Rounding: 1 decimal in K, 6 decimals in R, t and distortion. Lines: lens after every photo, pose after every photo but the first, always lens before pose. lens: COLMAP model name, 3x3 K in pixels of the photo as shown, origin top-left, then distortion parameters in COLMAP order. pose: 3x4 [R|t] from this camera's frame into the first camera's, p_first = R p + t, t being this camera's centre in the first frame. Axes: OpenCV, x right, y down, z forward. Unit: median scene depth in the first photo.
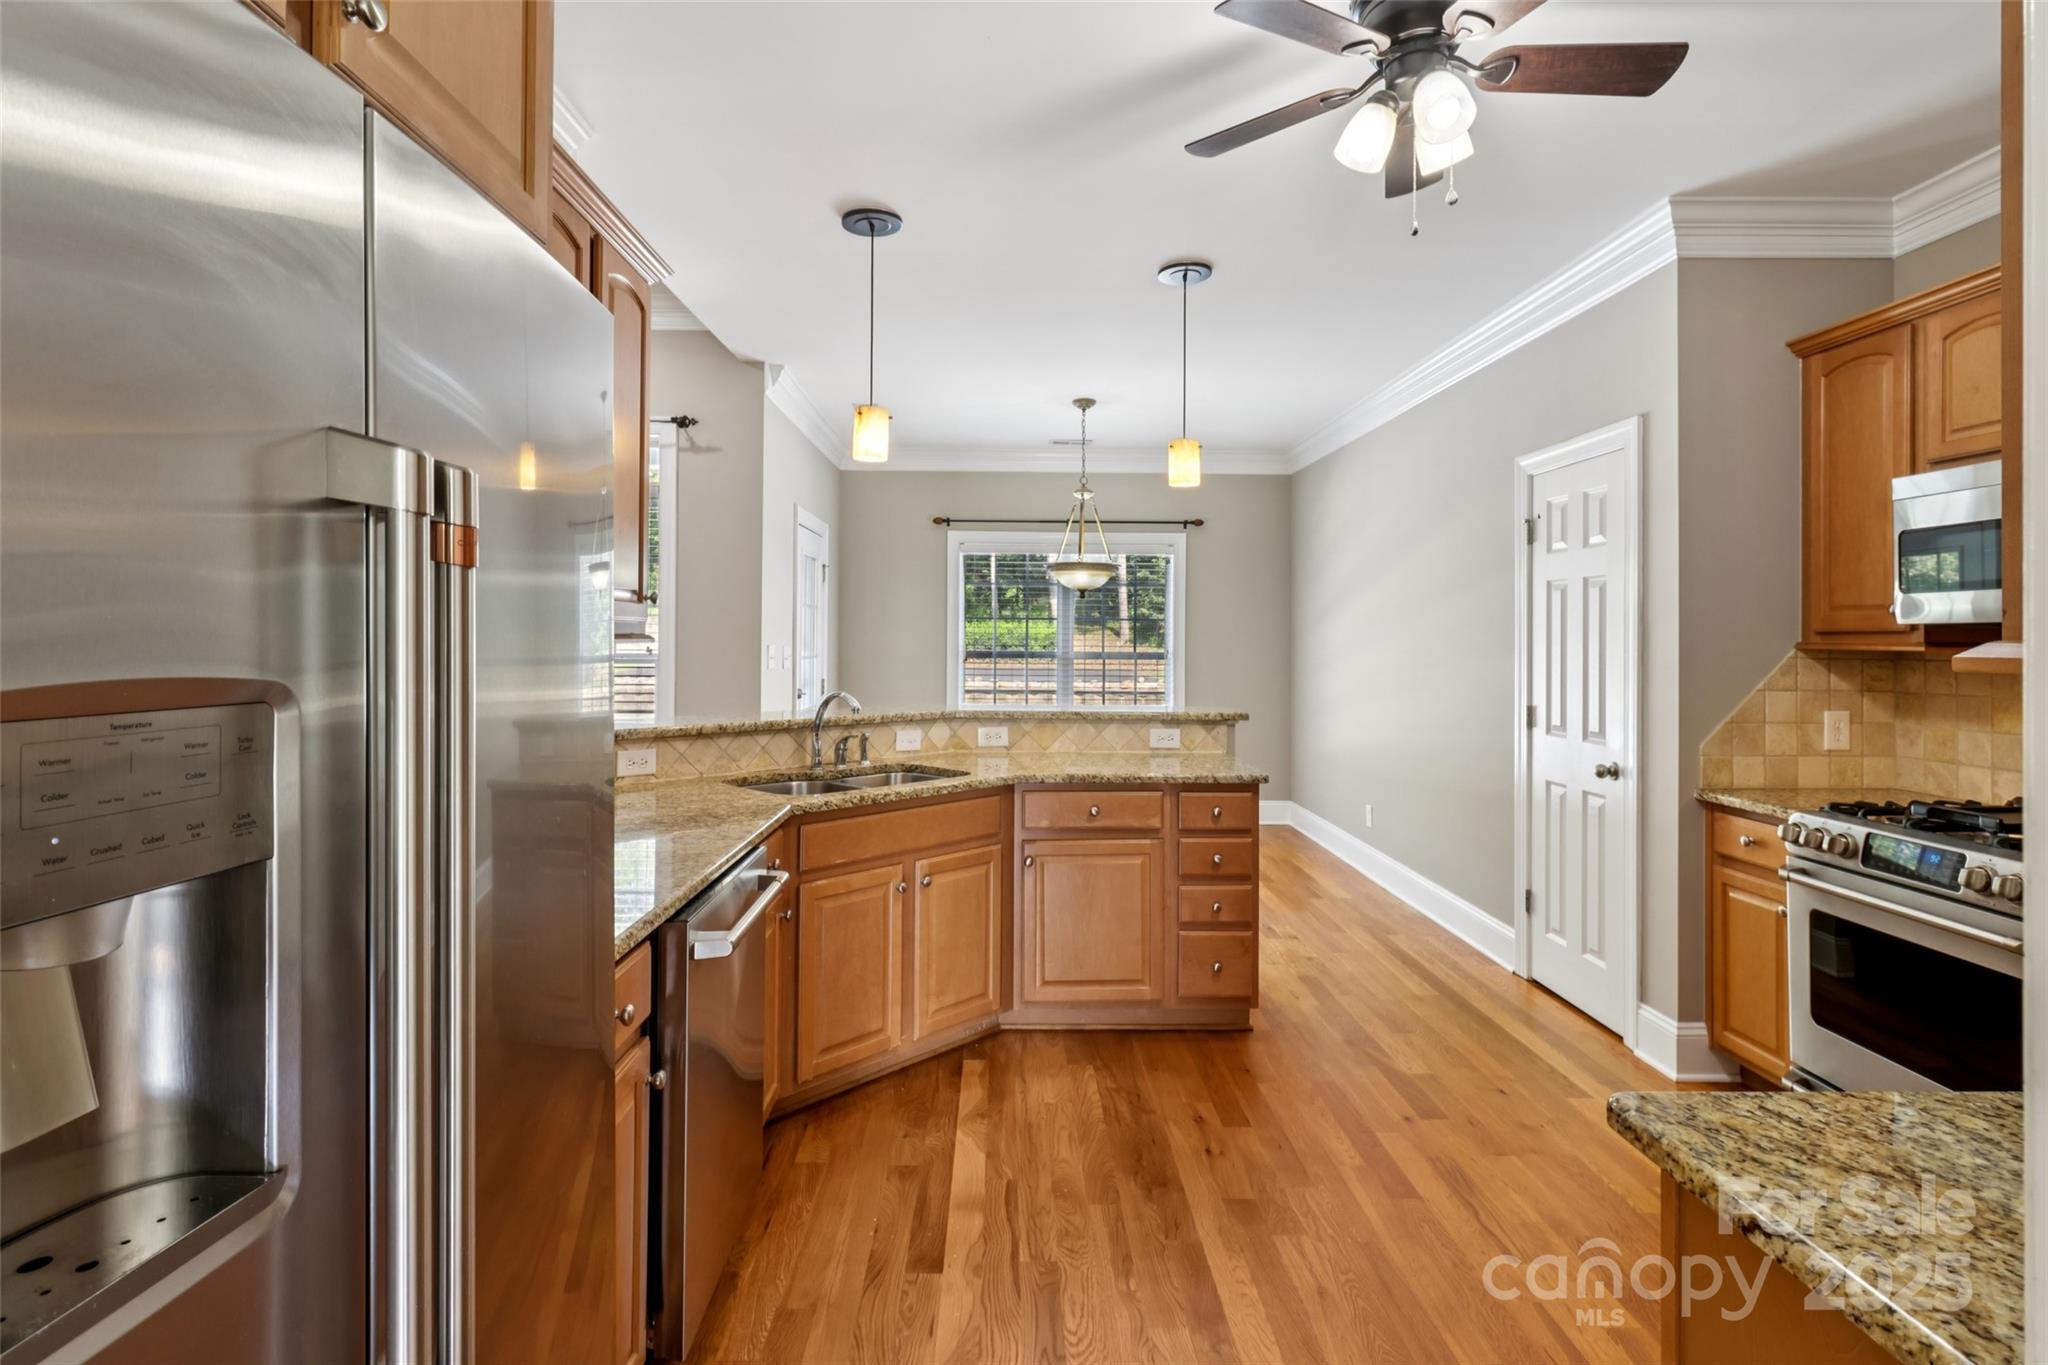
lens RADIAL K [[974.9, 0, 1024.5], [0, 974.9, 632.6], [0, 0, 1]] dist [0.001284, 0.001440]
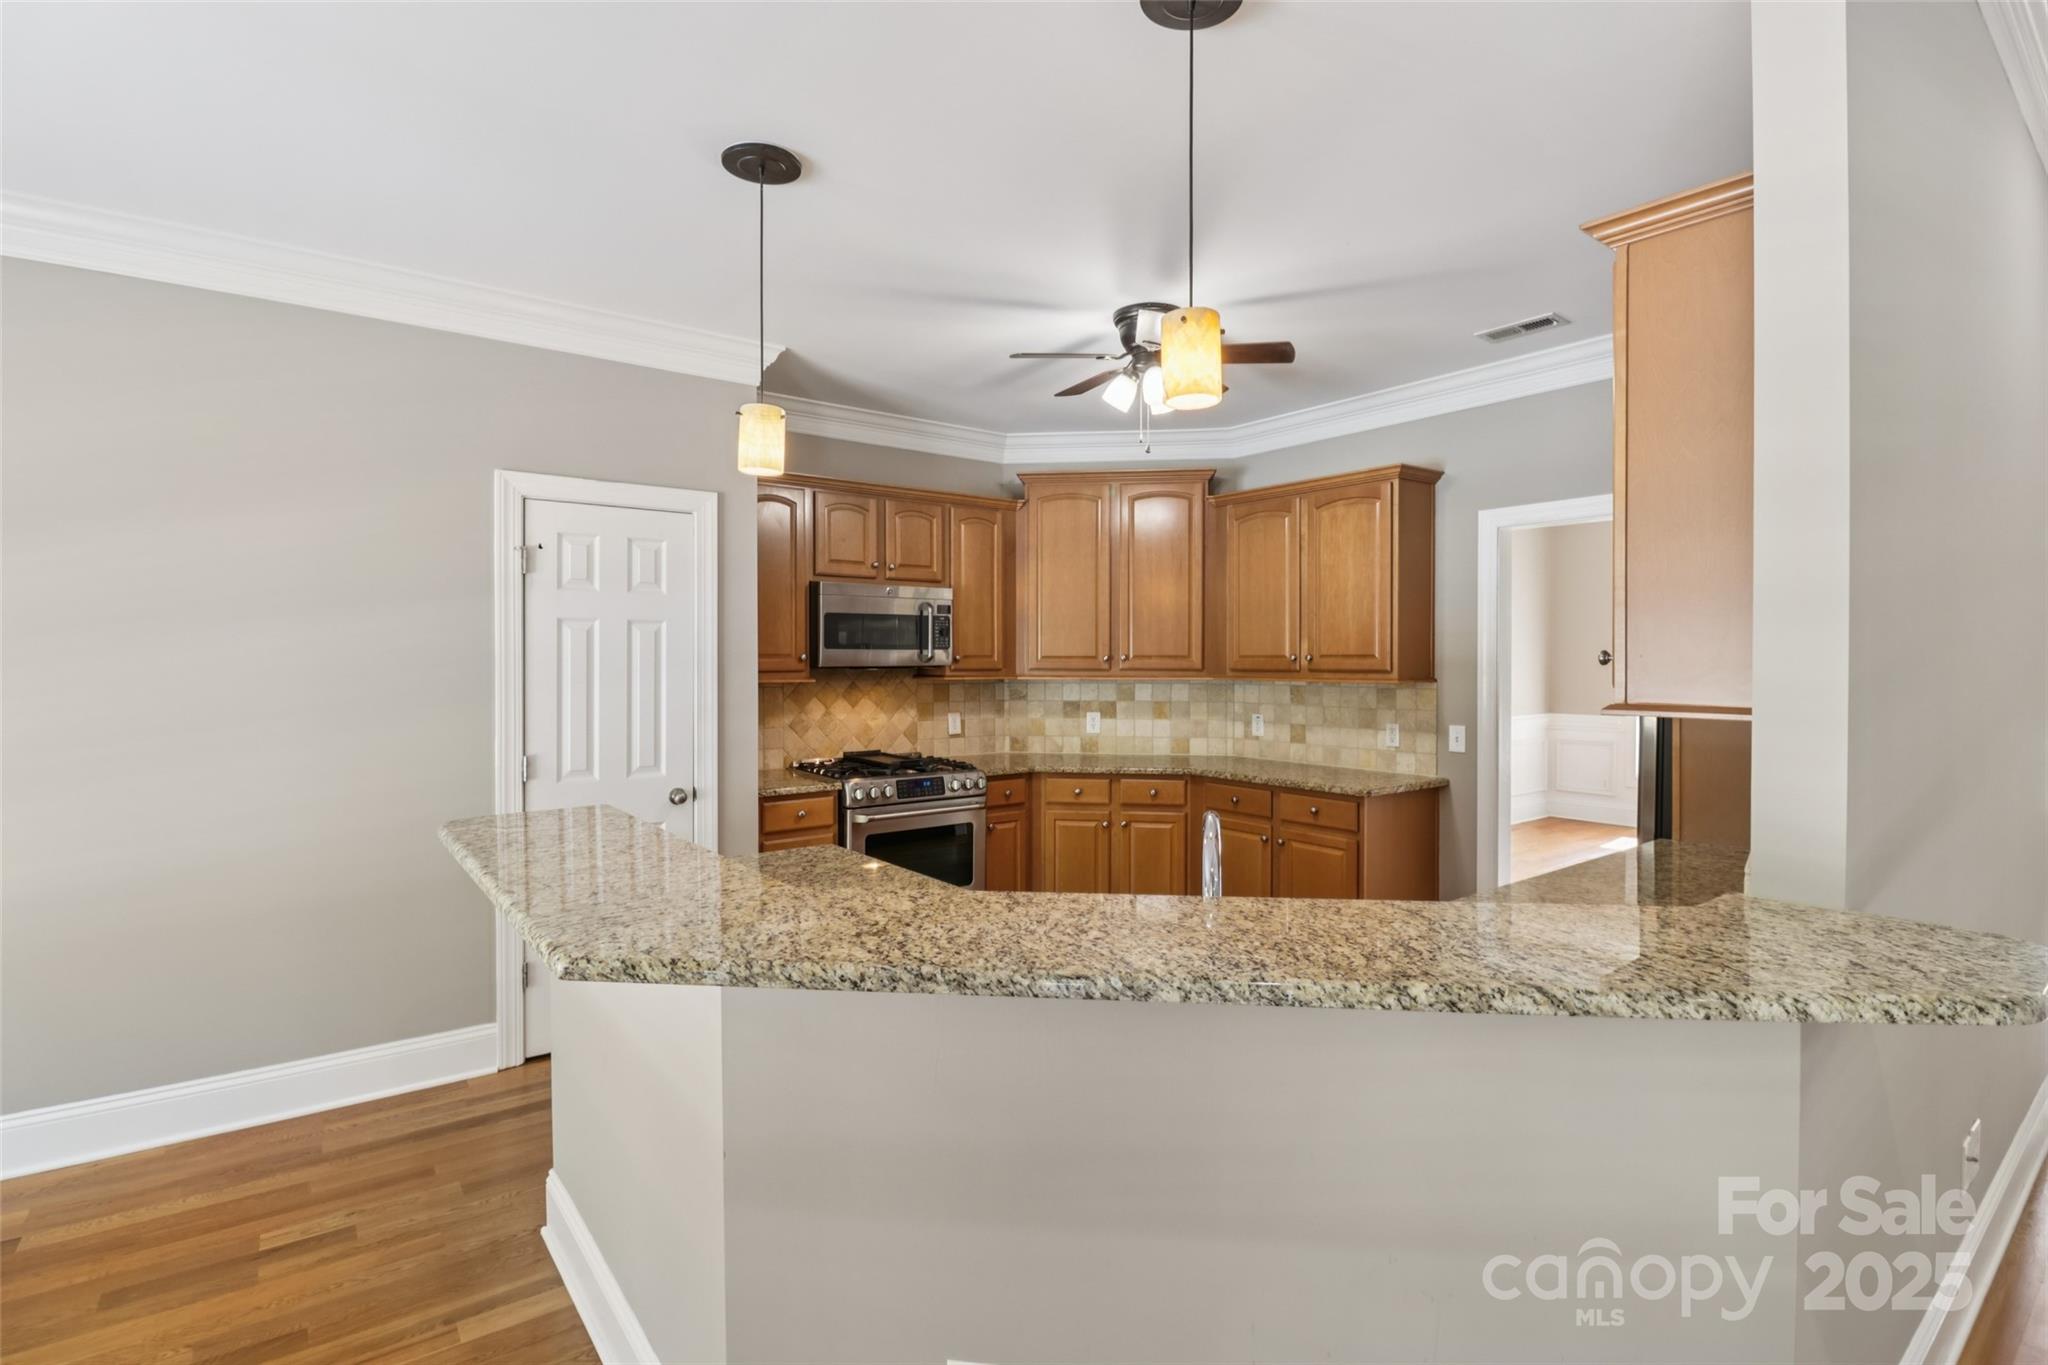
lens RADIAL K [[974.9, 0, 1043.8], [0, 974.9, 682.3], [0, 0, 1]] dist [0.001284, 0.001440]
pose [[-0.610052, -0.027400, 0.791887, -0.562908], [-0.010459, 0.999593, 0.026529, -0.025010], [-0.792292, 0.007901, -0.610091, 1.399780]]
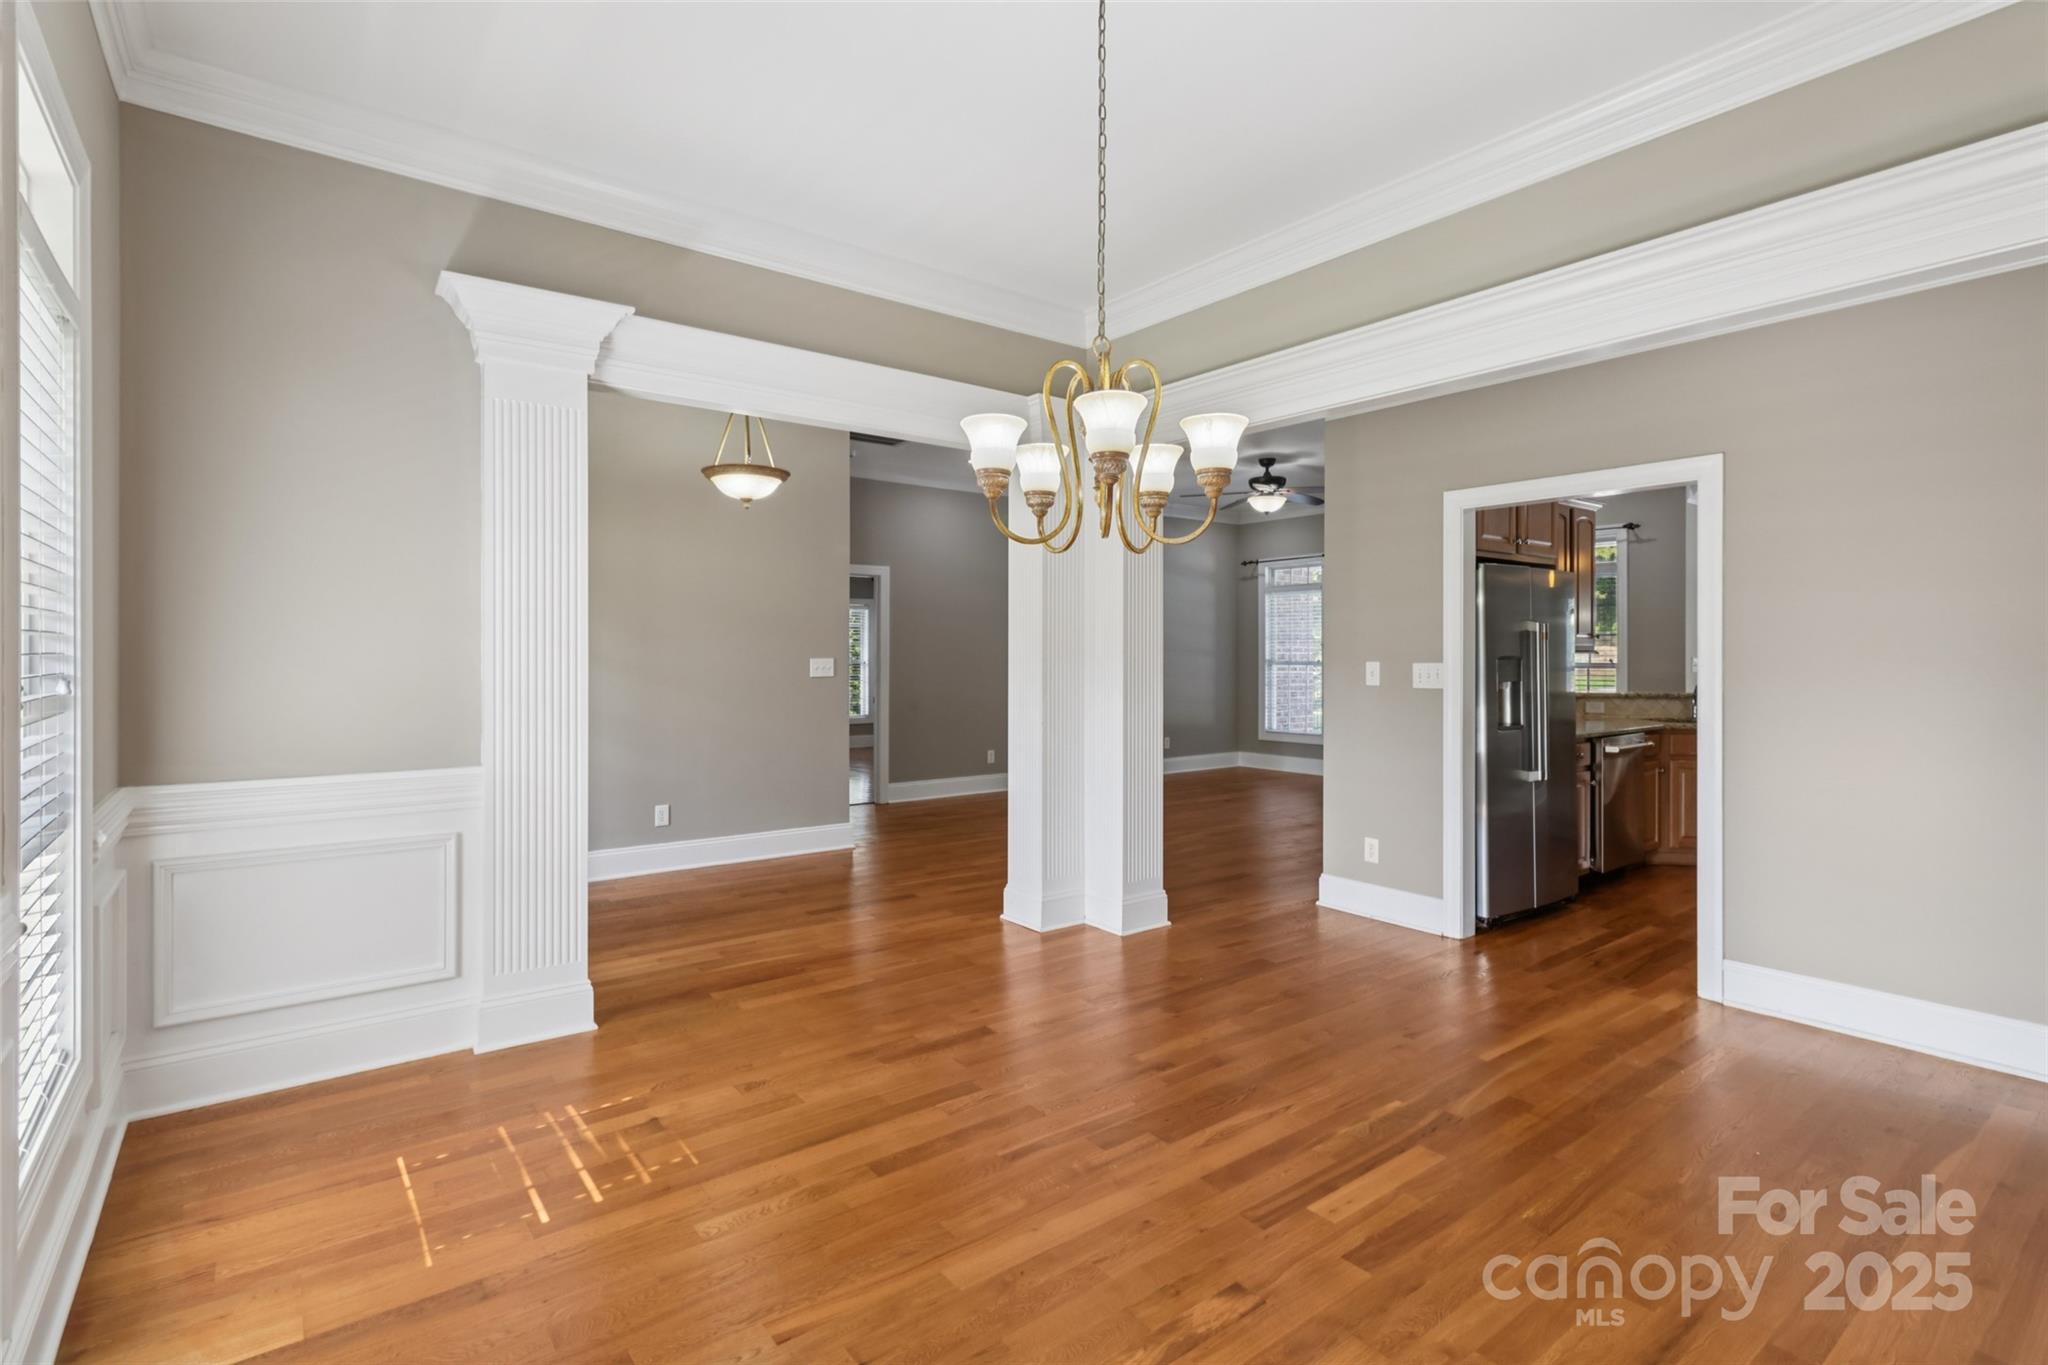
lens RADIAL K [[974.9, 0, 1024.4], [0, 974.9, 665.8], [0, 0, 1]] dist [0.001284, 0.001440]
pose [[0.592741, 0.003149, -0.805387, 0.588062], [0.008634, 0.999910, 0.010264, 0.001303], [0.805347, -0.013038, 0.592660, -1.291996]]
